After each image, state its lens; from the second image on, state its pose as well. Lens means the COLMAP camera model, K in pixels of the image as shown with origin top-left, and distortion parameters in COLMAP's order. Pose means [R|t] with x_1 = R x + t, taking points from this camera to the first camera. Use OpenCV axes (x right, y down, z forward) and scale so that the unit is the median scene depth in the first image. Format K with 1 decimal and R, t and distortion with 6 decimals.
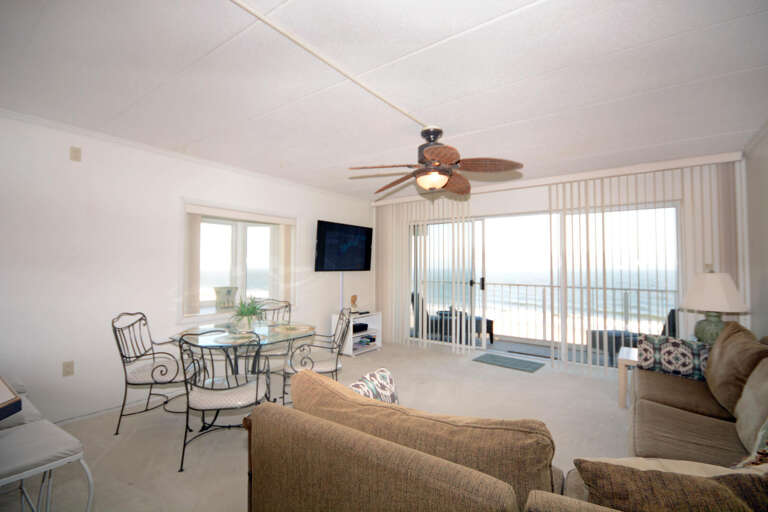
lens RADIAL K [[344.9, 0, 384.0], [0, 344.9, 256.0], [0, 0, 1]] dist [0.000473, 0.000000]
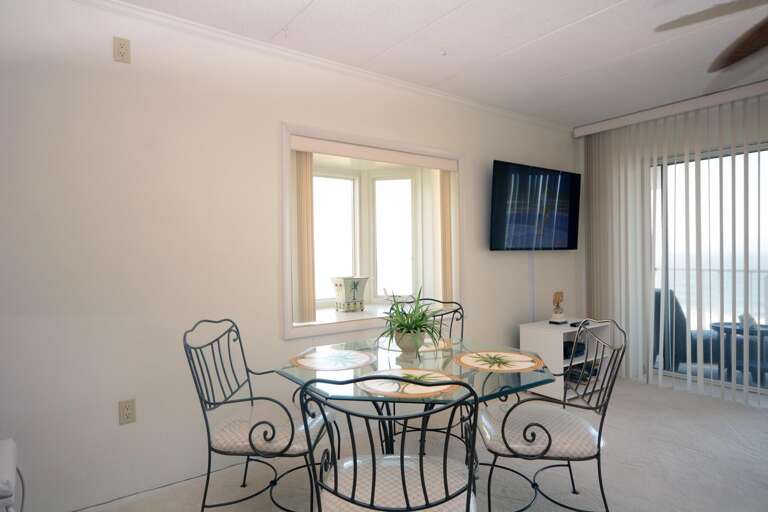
lens RADIAL K [[463.0, 0, 384.0], [0, 463.0, 256.0], [0, 0, 1]] dist [0.000267, -0.000390]
pose [[0.953543, -0.012744, -0.300986, -0.227173], [0.023091, 0.999257, 0.030845, 0.042864], [0.300369, -0.036362, 0.953130, 0.347236]]
